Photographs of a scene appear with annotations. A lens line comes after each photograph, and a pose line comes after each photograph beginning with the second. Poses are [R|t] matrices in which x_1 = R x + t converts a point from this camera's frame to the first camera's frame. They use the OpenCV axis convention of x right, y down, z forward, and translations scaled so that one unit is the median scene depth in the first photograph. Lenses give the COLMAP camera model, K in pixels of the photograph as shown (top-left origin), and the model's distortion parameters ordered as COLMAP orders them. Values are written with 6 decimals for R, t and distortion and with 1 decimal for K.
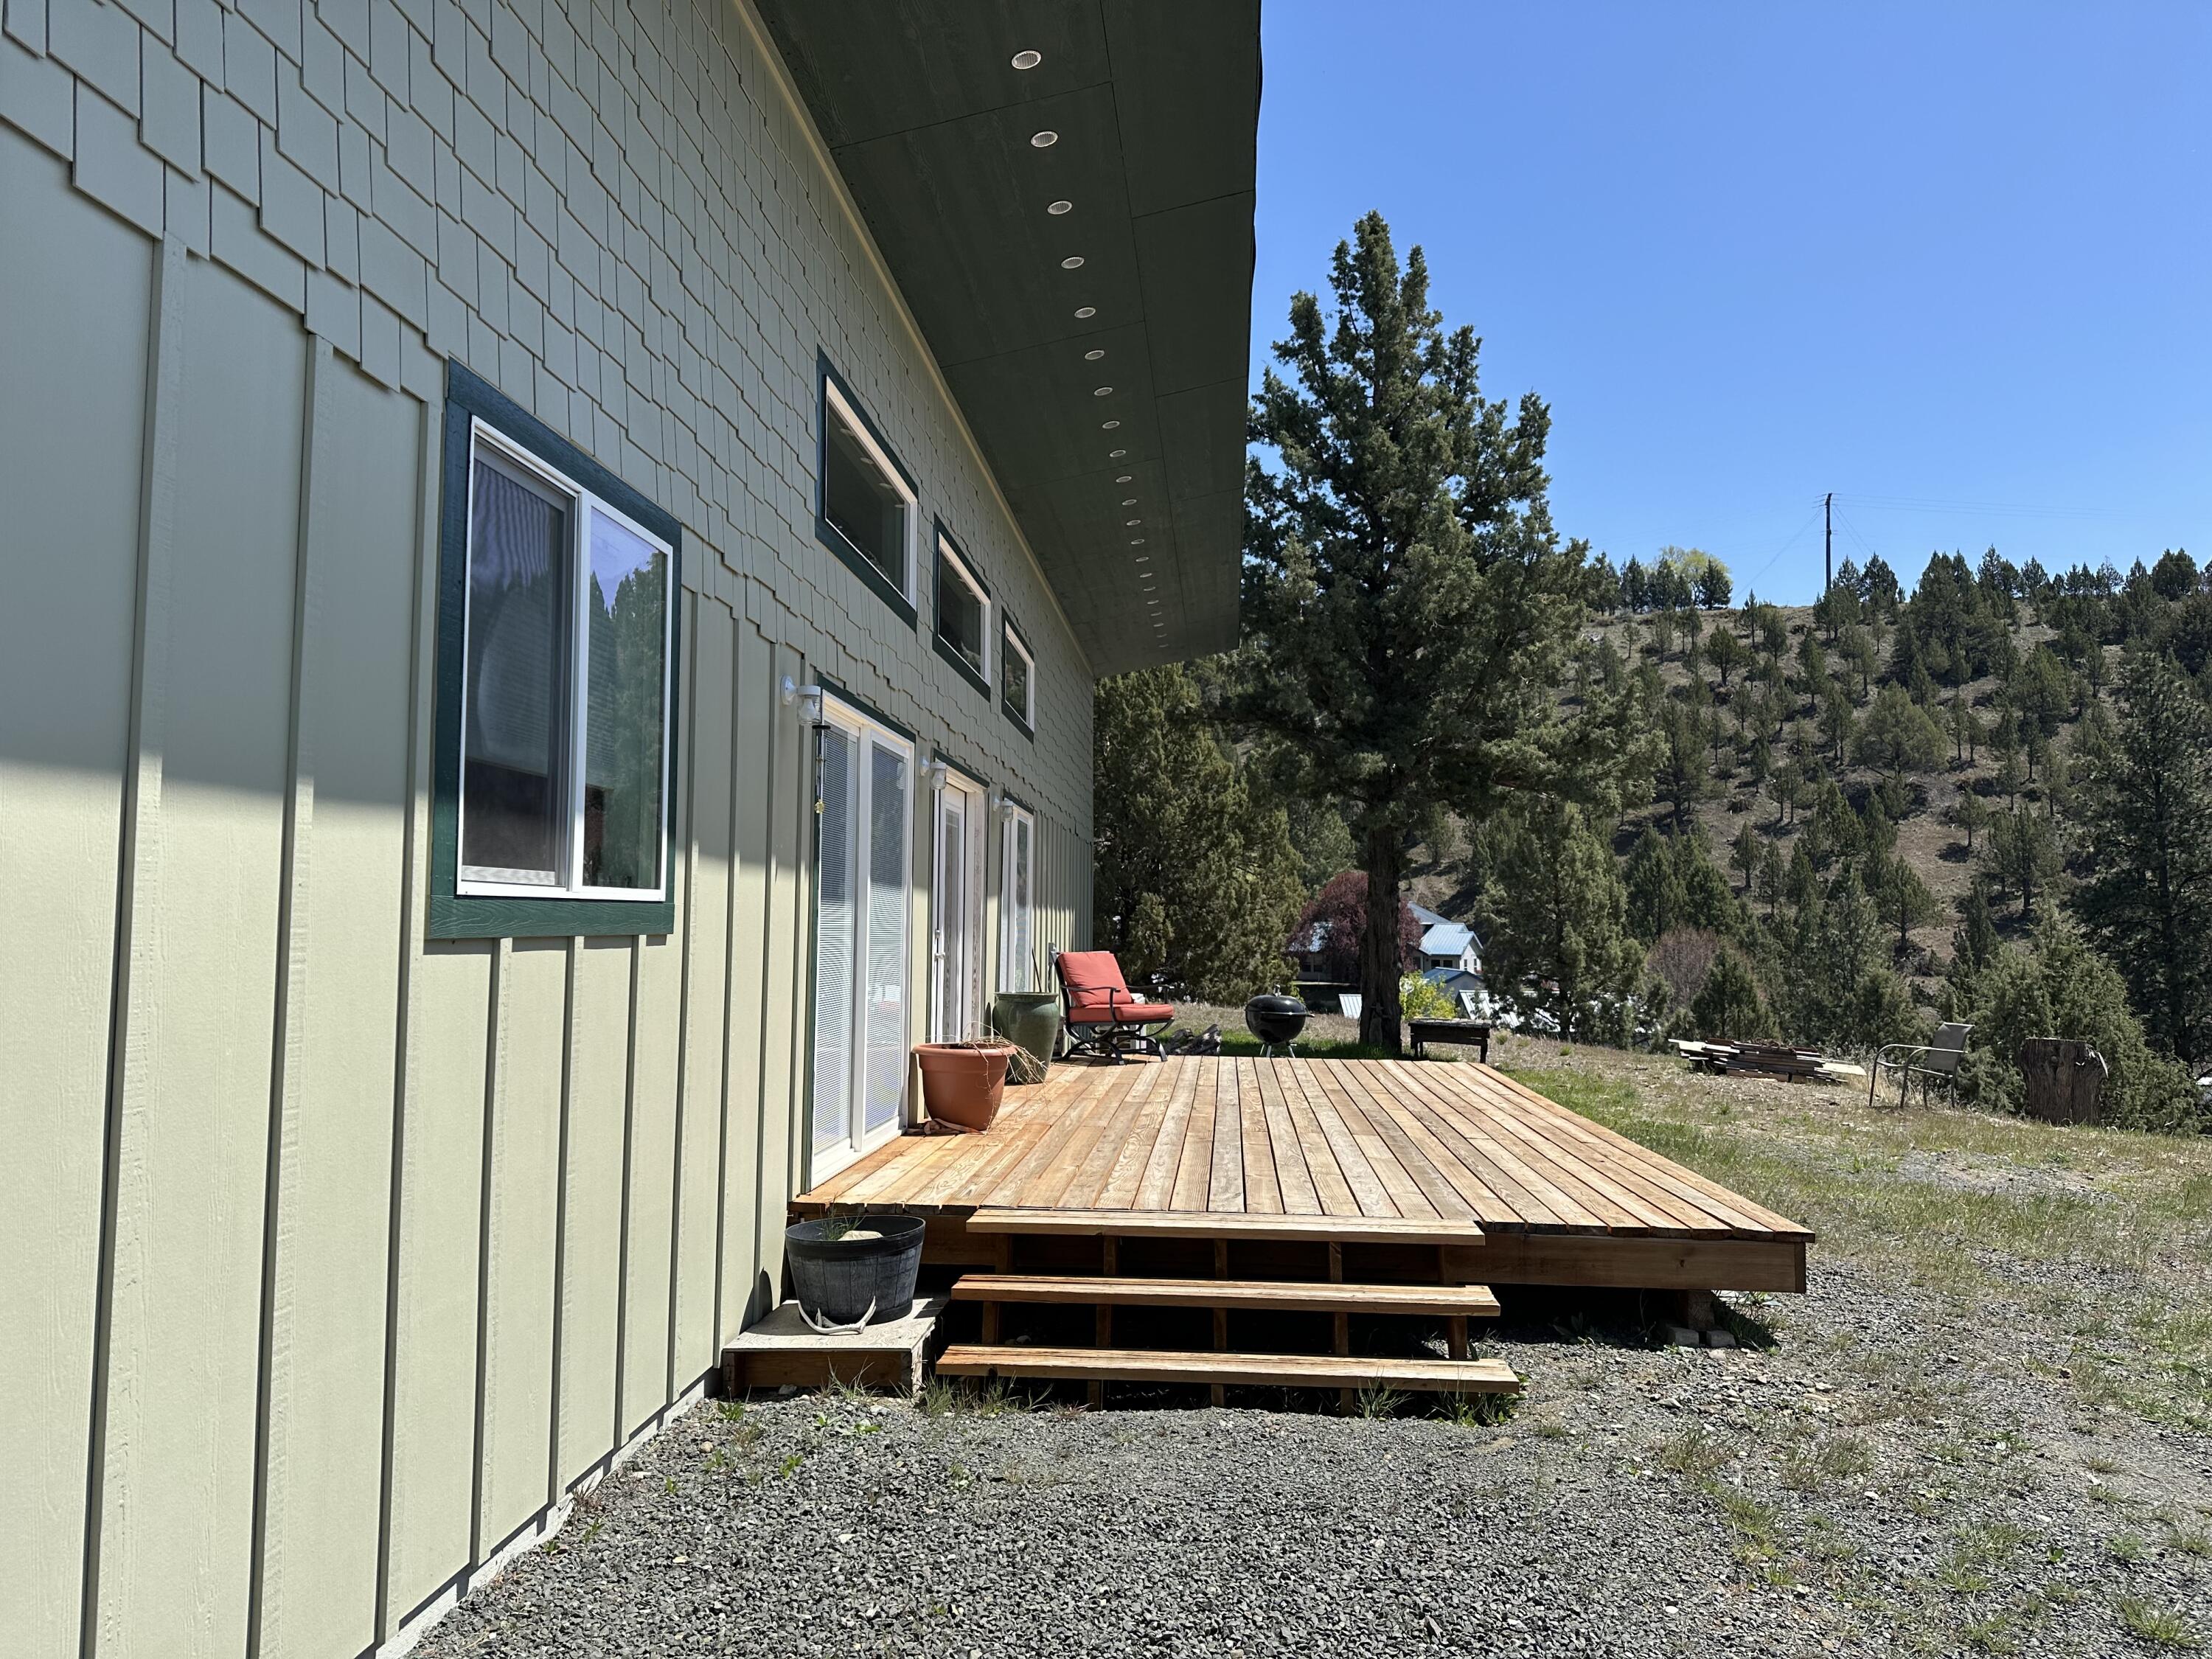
lens RADIAL K [[1546.8, 0, 1111.2], [0, 1546.8, 839.9], [0, 0, 1]] dist [0.147348, -0.190291]
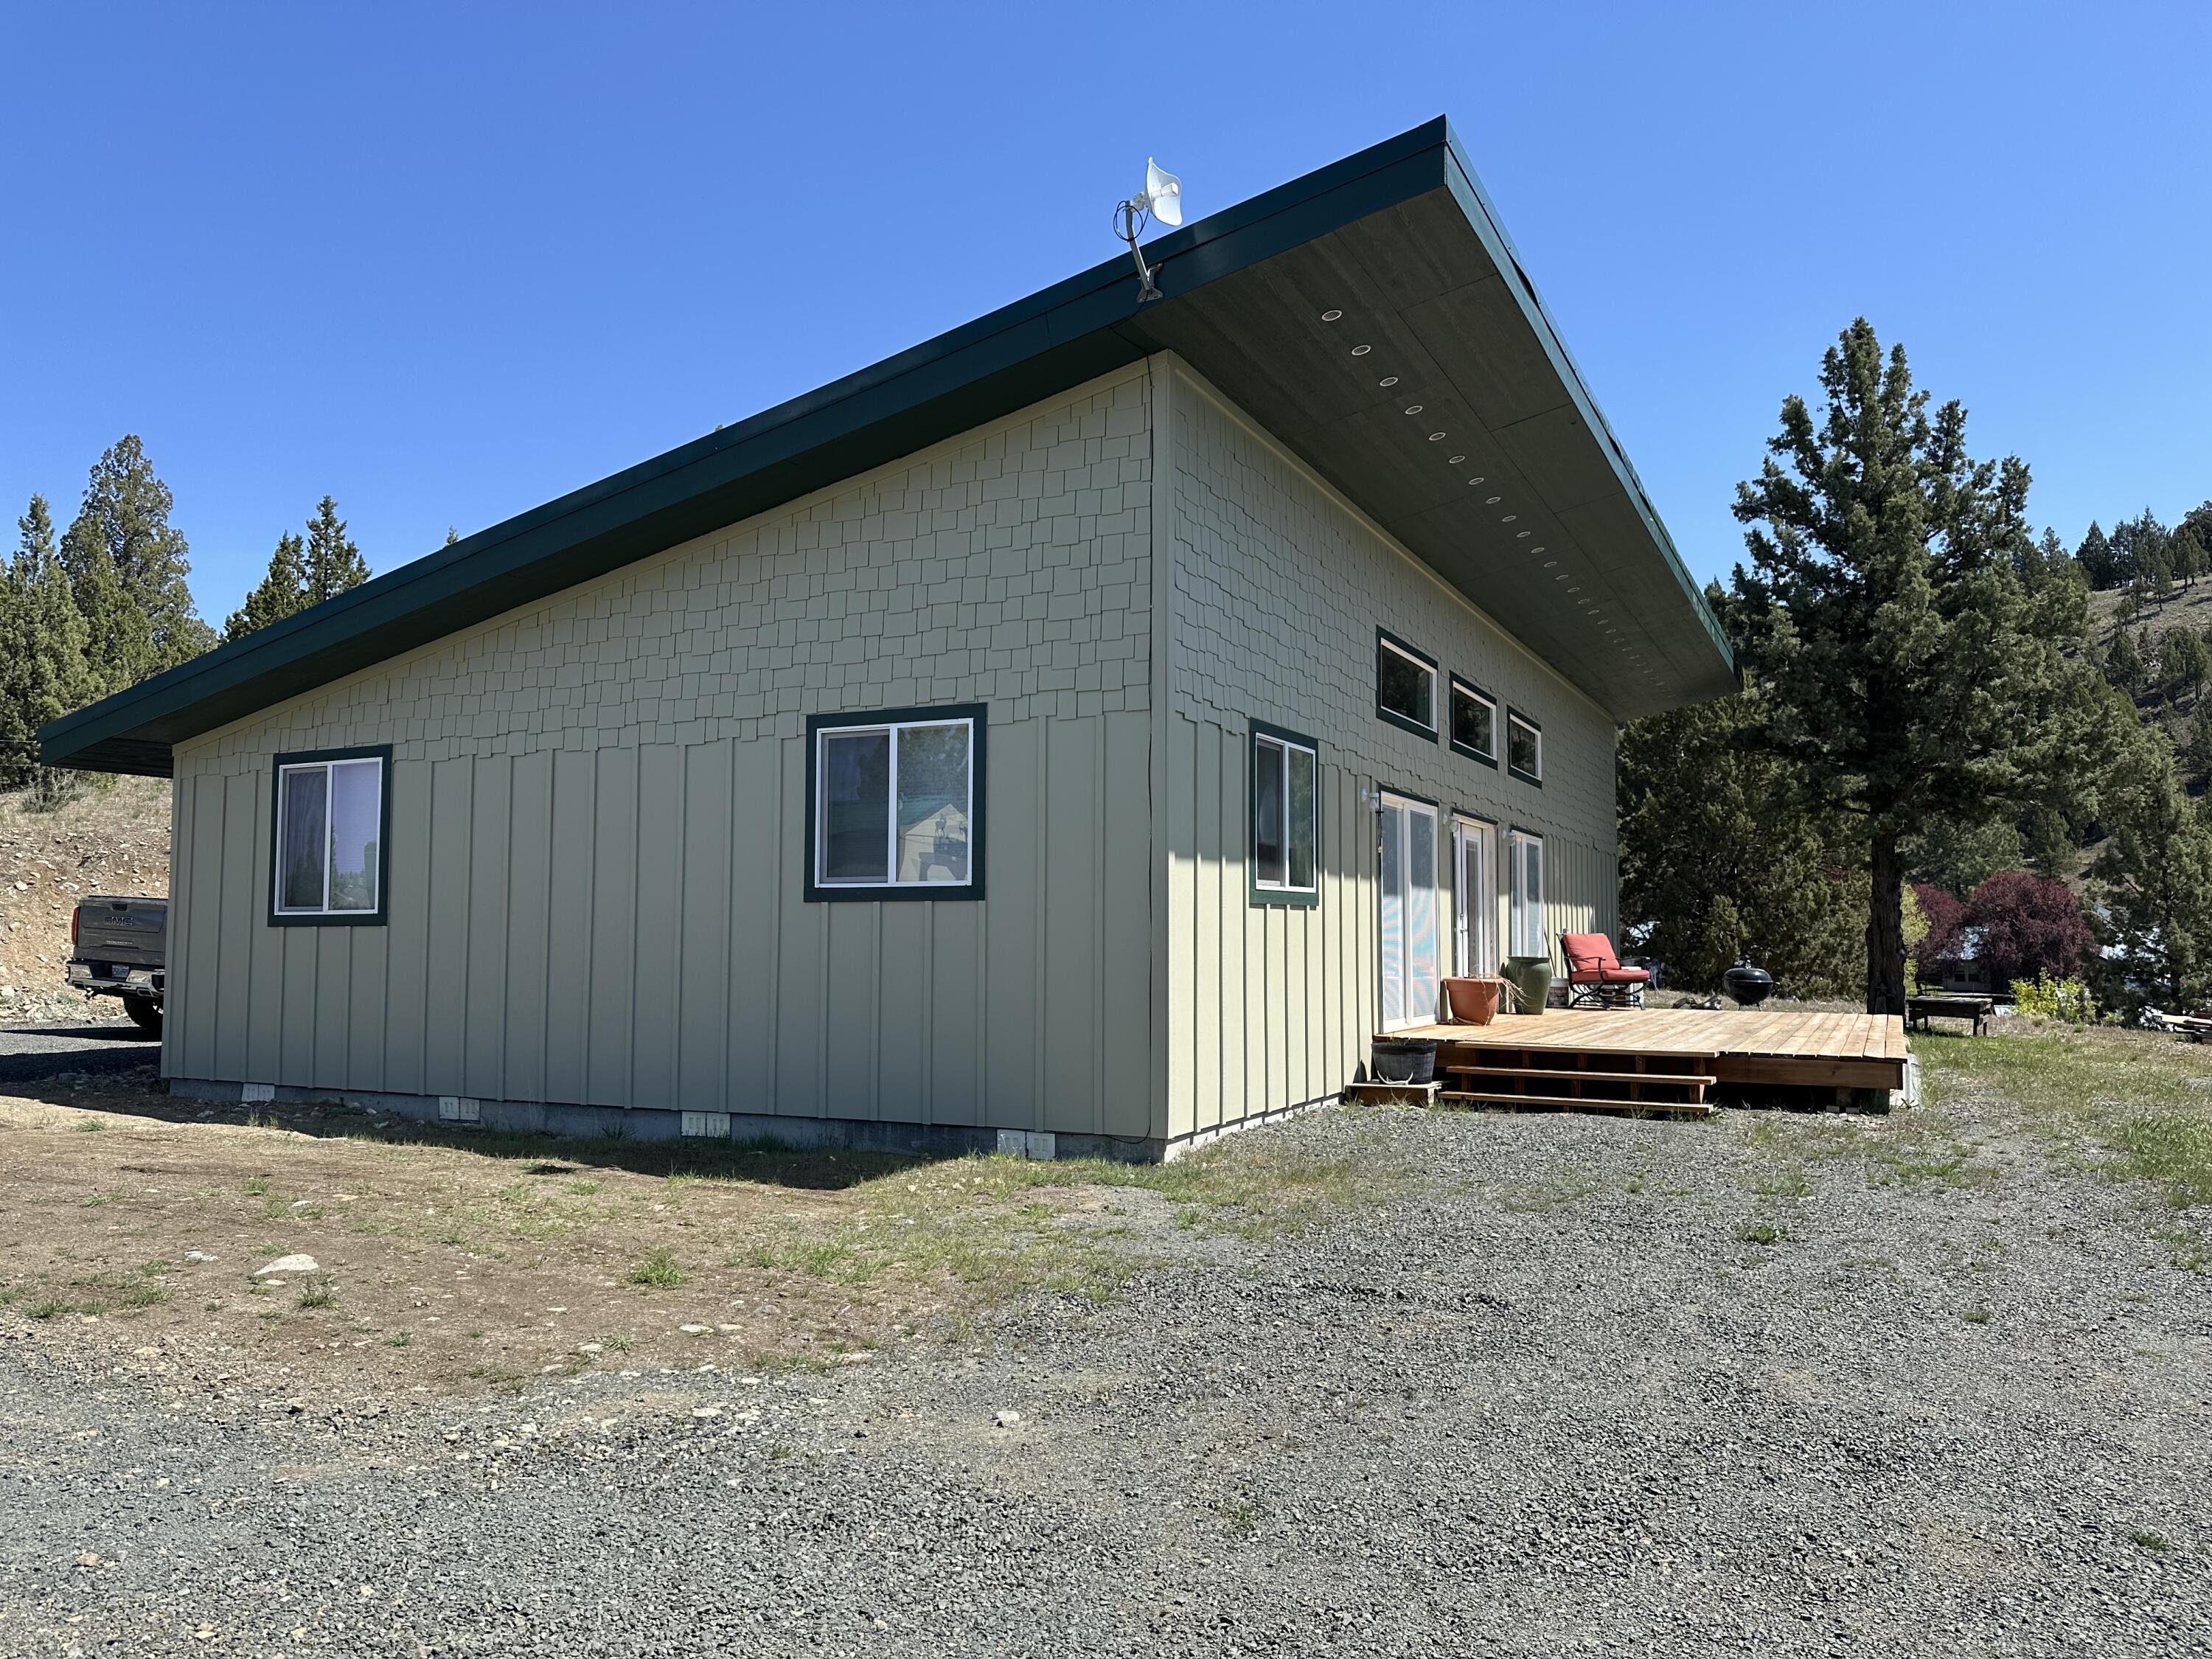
lens RADIAL K [[1546.8, 0, 1111.2], [0, 1546.8, 839.9], [0, 0, 1]] dist [0.147348, -0.190291]
pose [[0.928232, -0.029128, -0.370859, 0.086294], [0.026790, 0.999575, -0.011457, -0.006651], [0.371035, 0.000700, 0.928619, -0.368610]]
